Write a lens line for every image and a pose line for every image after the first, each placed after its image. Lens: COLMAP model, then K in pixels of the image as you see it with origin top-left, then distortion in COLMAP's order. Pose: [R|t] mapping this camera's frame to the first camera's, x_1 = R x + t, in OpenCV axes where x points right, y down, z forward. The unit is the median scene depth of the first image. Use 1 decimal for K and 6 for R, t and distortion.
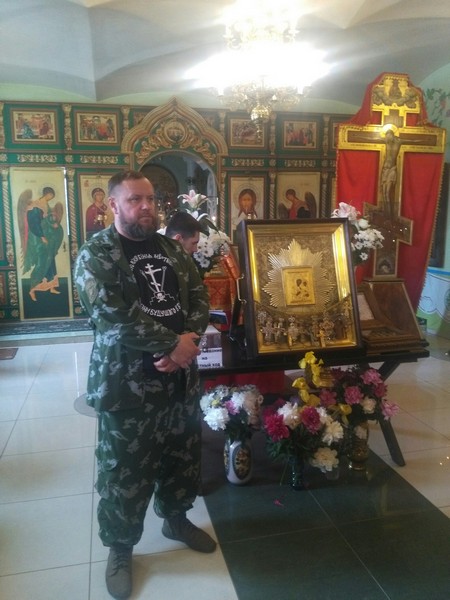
lens RADIAL K [[489.6, 0, 217.5], [0, 489.6, 300.8], [0, 0, 1]] dist [0.098287, -0.193600]
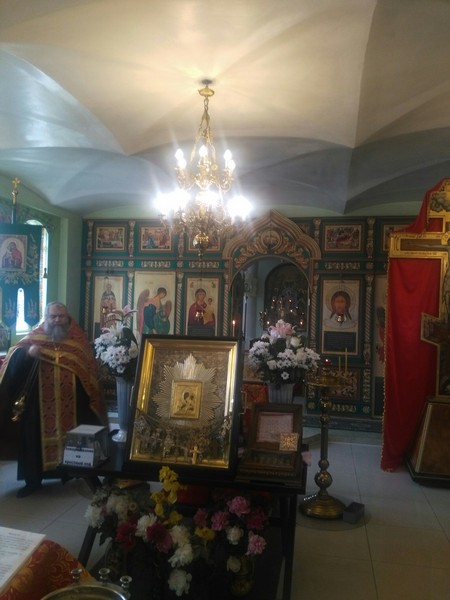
lens RADIAL K [[489.6, 0, 225.2], [0, 489.6, 295.7], [0, 0, 1]] dist [0.098287, -0.193600]
pose [[0.908019, 0.025155, -0.418172, 0.377084], [-0.102280, 0.981300, -0.163062, -0.047118], [0.406251, 0.190834, 0.893612, 0.027531]]
